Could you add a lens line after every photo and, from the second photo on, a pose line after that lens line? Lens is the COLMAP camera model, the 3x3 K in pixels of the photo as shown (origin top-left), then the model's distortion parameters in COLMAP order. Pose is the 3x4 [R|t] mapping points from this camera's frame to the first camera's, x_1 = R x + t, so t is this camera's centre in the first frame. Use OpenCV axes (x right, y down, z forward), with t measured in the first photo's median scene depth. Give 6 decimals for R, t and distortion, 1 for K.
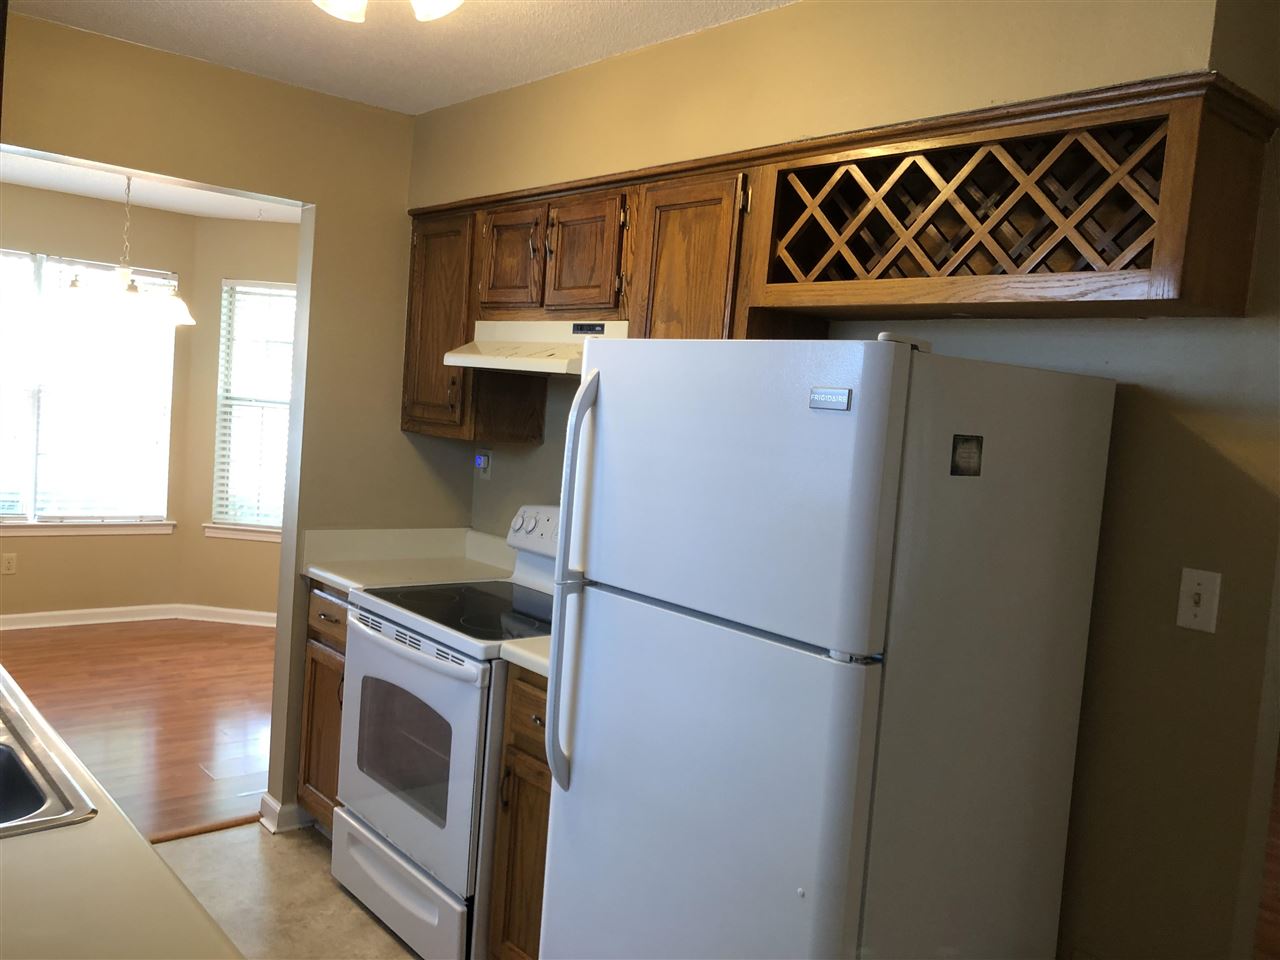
lens RADIAL K [[1047.9, 0, 643.2], [0, 1047.9, 484.2], [0, 0, 1]] dist [0.042508, -0.044201]
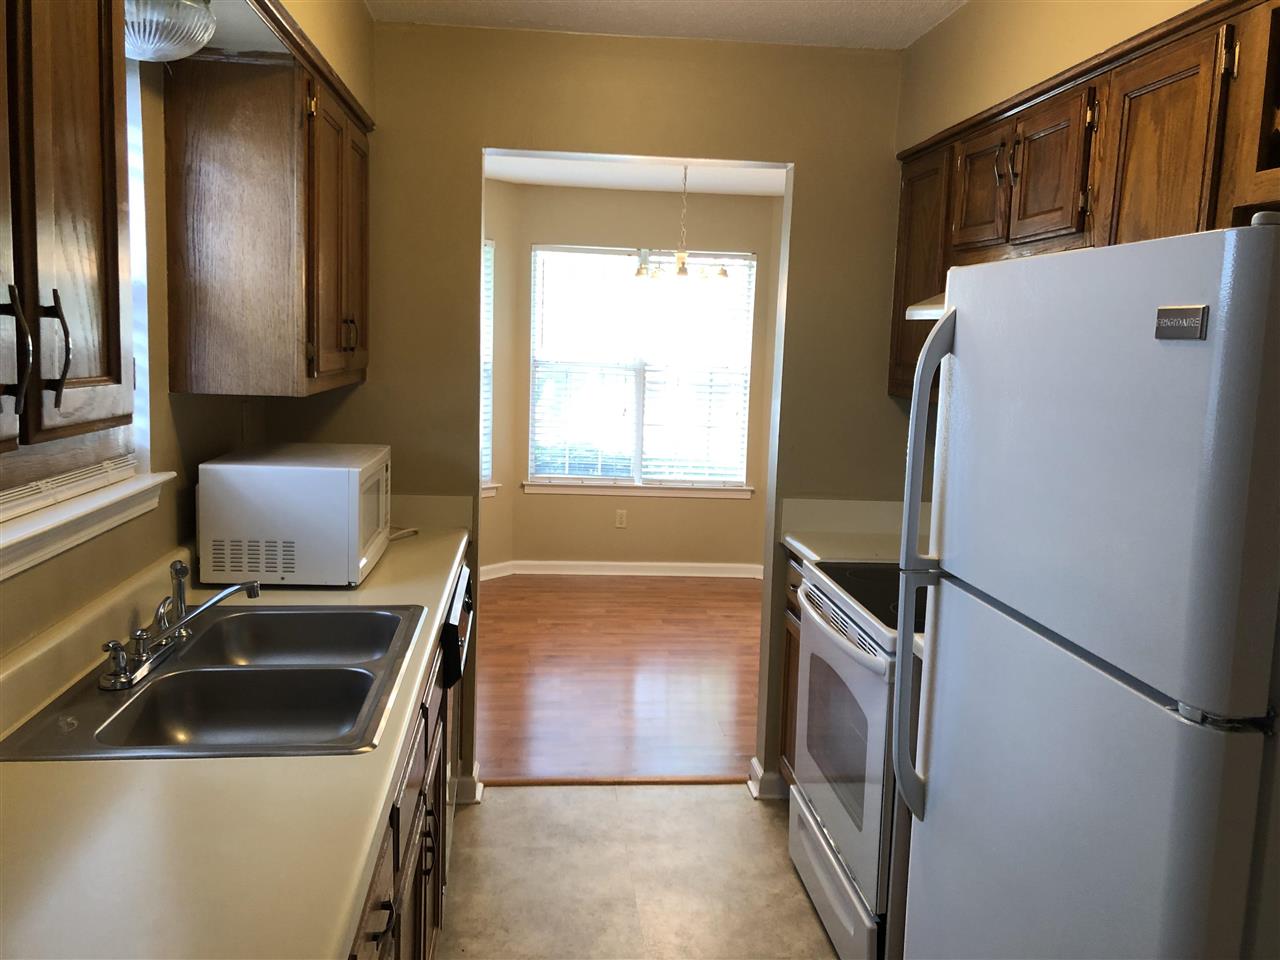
lens RADIAL K [[1047.9, 0, 636.0], [0, 1047.9, 473.3], [0, 0, 1]] dist [0.042508, -0.044201]
pose [[0.820826, 0.018428, -0.570881, 0.147251], [-0.008107, 0.999755, 0.020615, 0.001125], [0.571121, -0.012293, 0.820774, 0.135072]]
